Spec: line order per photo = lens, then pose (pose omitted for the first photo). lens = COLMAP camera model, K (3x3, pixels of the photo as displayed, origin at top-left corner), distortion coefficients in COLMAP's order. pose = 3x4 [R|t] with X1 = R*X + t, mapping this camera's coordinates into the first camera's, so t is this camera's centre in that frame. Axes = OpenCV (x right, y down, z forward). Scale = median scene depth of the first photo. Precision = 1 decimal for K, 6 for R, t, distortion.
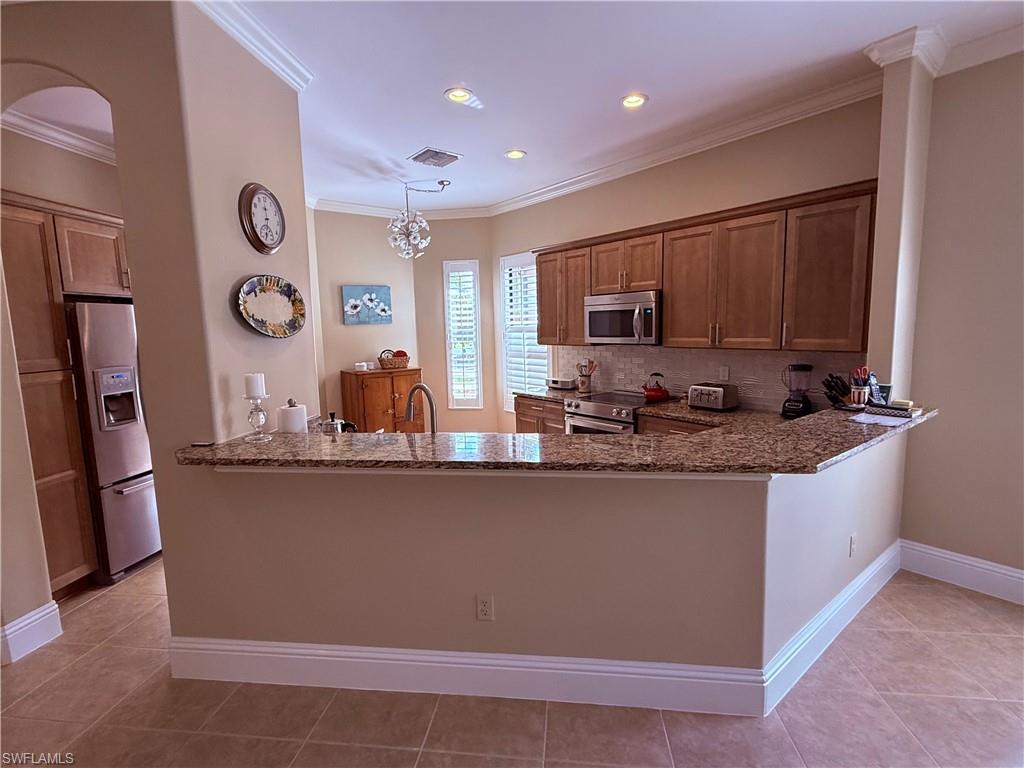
lens RADIAL K [[492.9, 0, 512.0], [0, 492.9, 384.0], [0, 0, 1]] dist [0.004345, 0.000607]
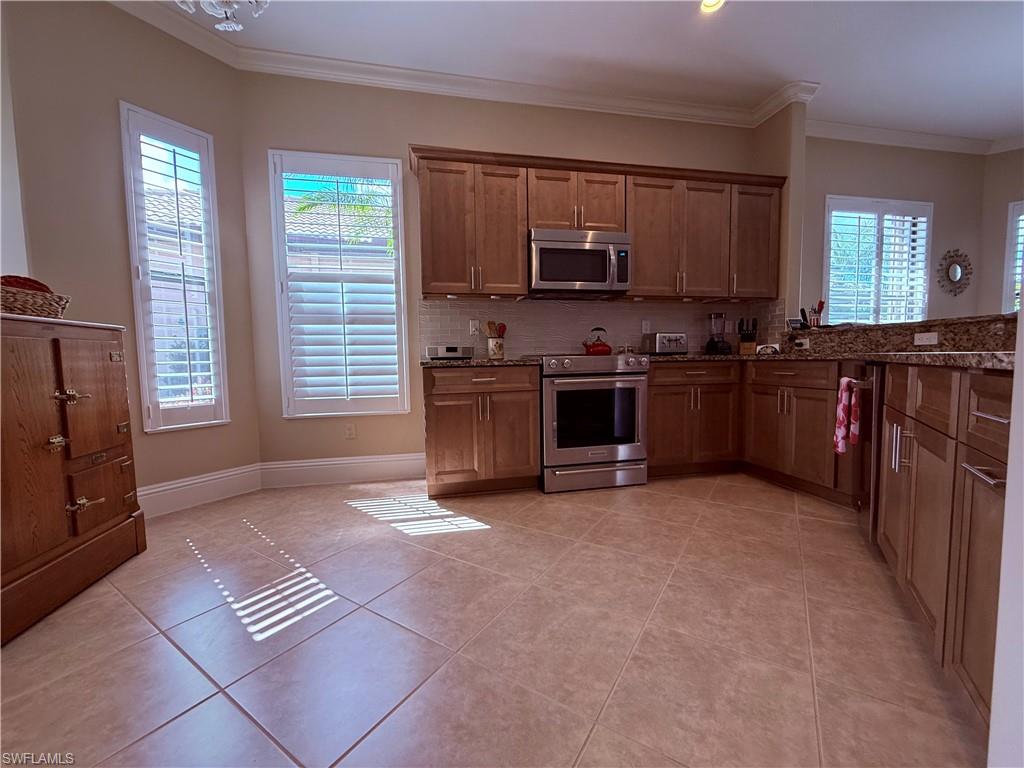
lens RADIAL K [[411.8, 0, 512.0], [0, 411.8, 384.0], [0, 0, 1]] dist [0.002717, 0.000064]
pose [[0.446979, -0.038901, 0.893698, -0.502811], [0.114006, 0.993384, -0.013779, 0.079311], [-0.887250, 0.108046, 0.448457, 0.844789]]
